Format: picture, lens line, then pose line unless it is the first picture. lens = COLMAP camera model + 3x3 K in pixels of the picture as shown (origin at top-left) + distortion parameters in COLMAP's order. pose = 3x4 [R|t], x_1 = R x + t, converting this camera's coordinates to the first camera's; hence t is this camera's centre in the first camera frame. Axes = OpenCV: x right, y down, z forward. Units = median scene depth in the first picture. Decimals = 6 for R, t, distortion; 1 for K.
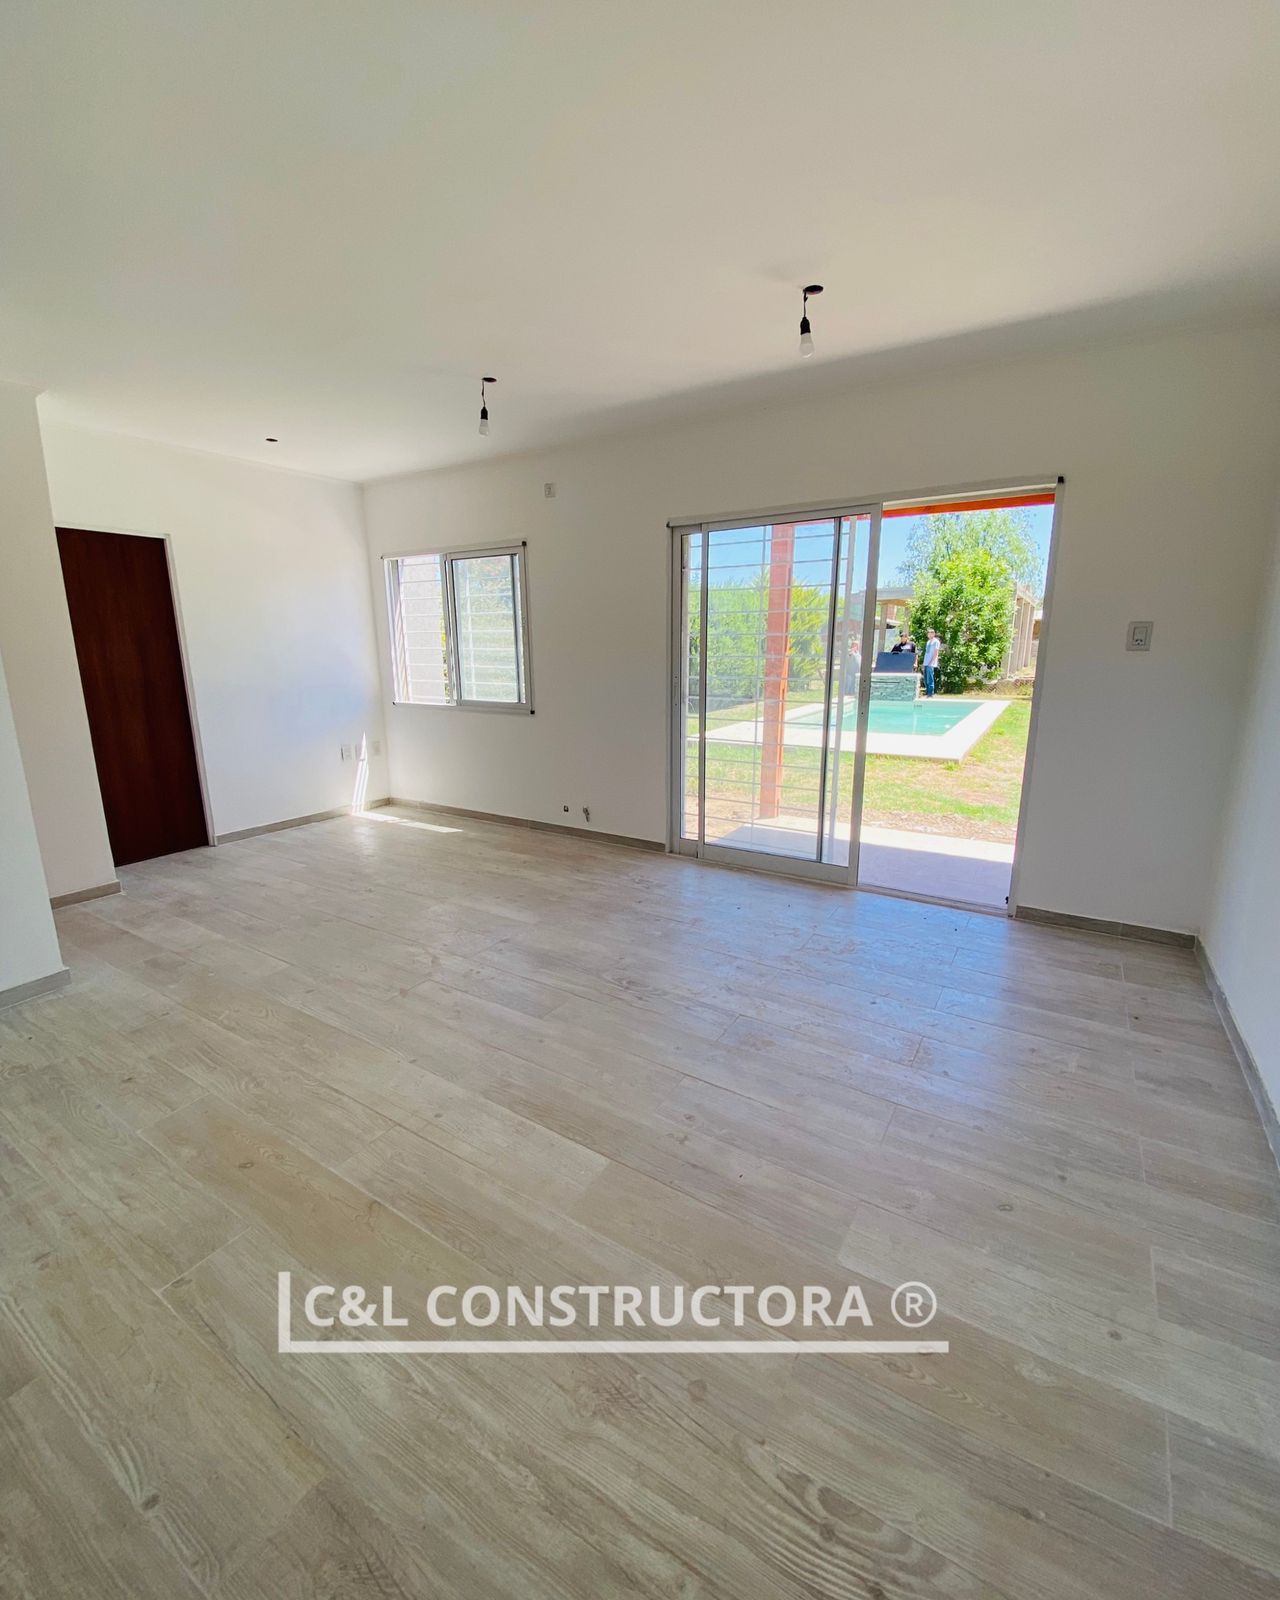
lens RADIAL K [[688.5, 0, 626.1], [0, 688.5, 800.7], [0, 0, 1]] dist [0.001291, -0.008239]
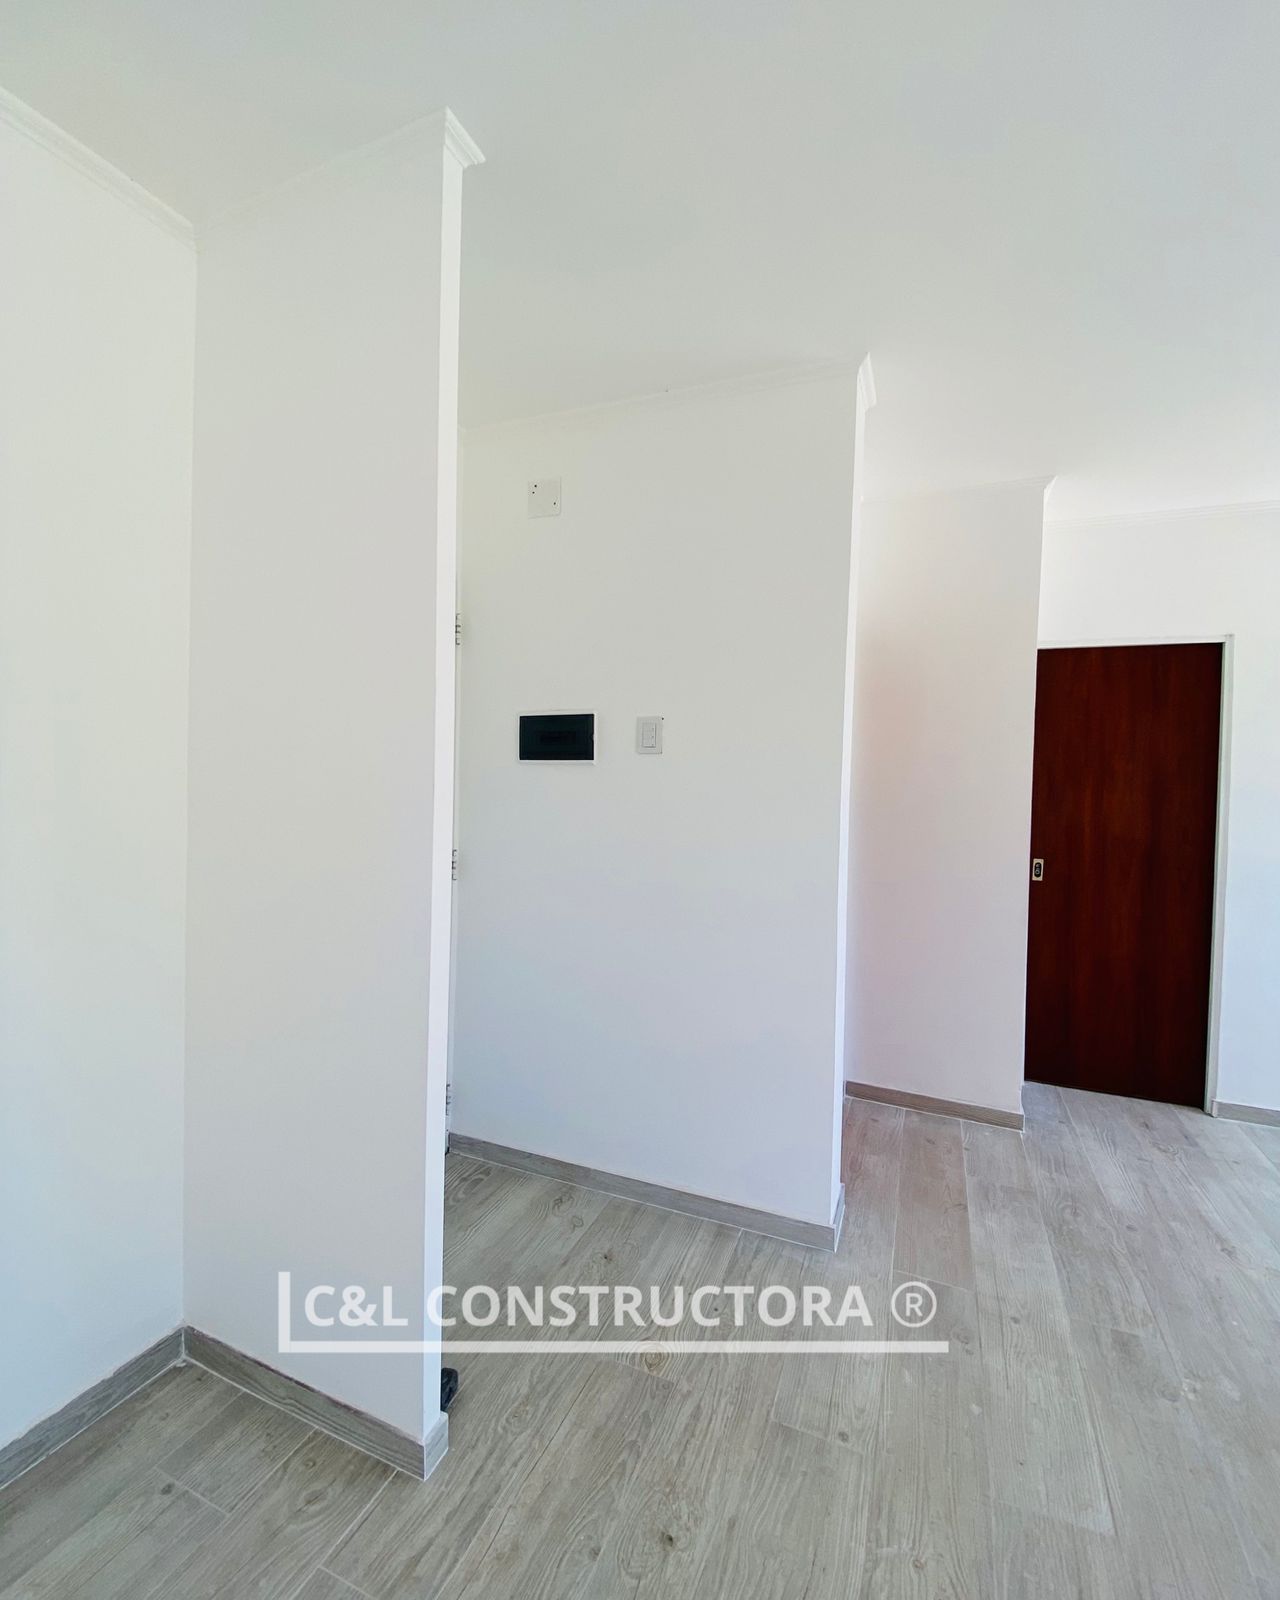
lens RADIAL K [[688.5, 0, 626.1], [0, 688.5, 800.7], [0, 0, 1]] dist [0.001291, -0.008239]
pose [[0.154970, 0.043752, -0.986950, -0.109136], [-0.233458, 0.972346, 0.006447, -0.114936], [0.959938, 0.229412, 0.160898, 0.424517]]
